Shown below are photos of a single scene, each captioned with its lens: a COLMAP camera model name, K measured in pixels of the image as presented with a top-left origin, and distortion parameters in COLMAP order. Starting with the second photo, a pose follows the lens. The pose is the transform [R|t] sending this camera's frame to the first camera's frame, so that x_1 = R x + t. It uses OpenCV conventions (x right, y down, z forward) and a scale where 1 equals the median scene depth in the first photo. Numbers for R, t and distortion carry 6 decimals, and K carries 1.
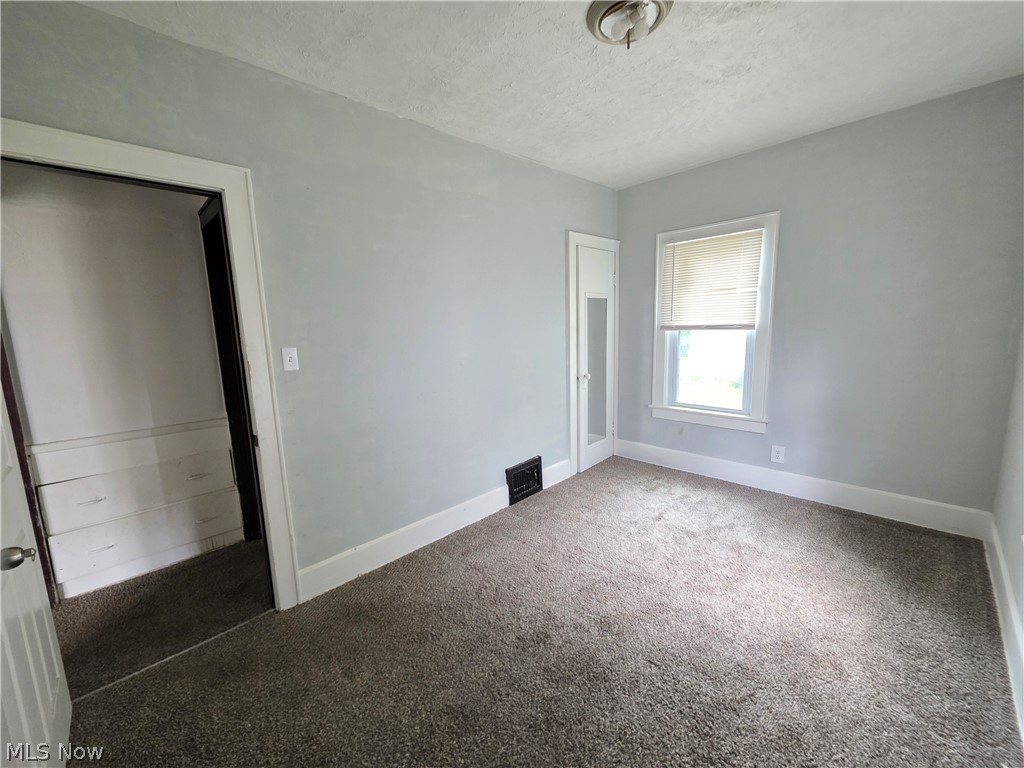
lens RADIAL K [[408.9, 0, 505.7], [0, 408.9, 384.9], [0, 0, 1]] dist [0.000965, -0.000099]
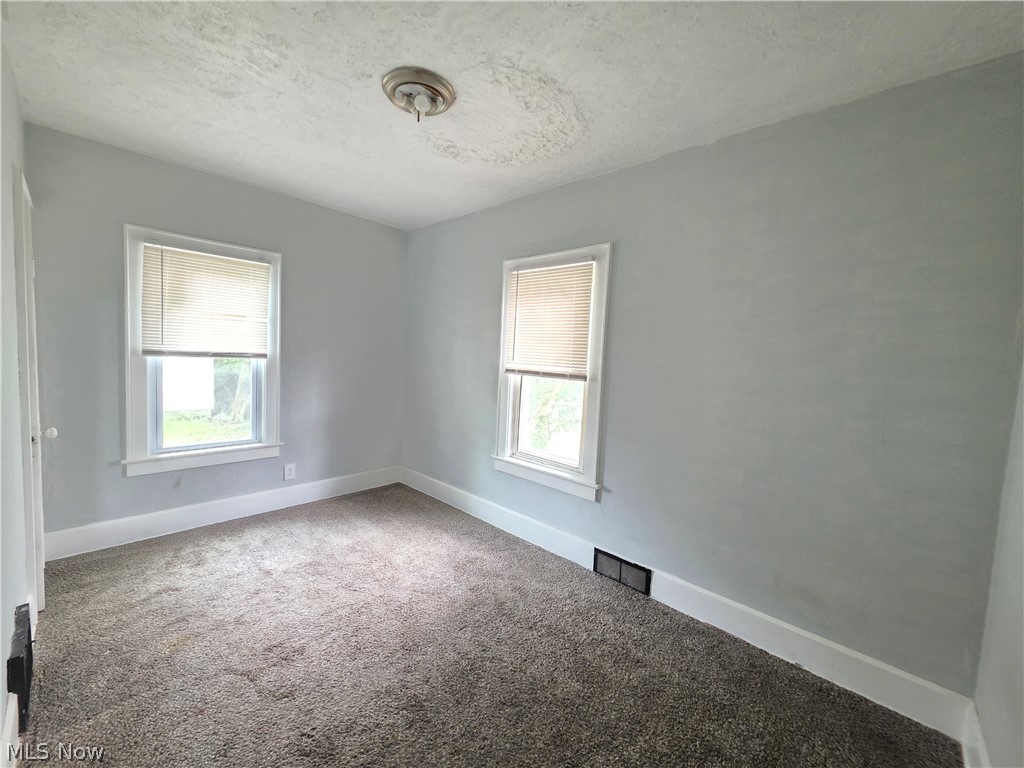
lens RADIAL K [[408.9, 0, 505.7], [0, 408.9, 384.9], [0, 0, 1]] dist [0.000965, -0.000099]
pose [[-0.047768, -0.046025, 0.997798, -0.463435], [0.102073, 0.993483, 0.050713, -0.060575], [-0.993629, 0.104271, -0.042758, 0.451224]]
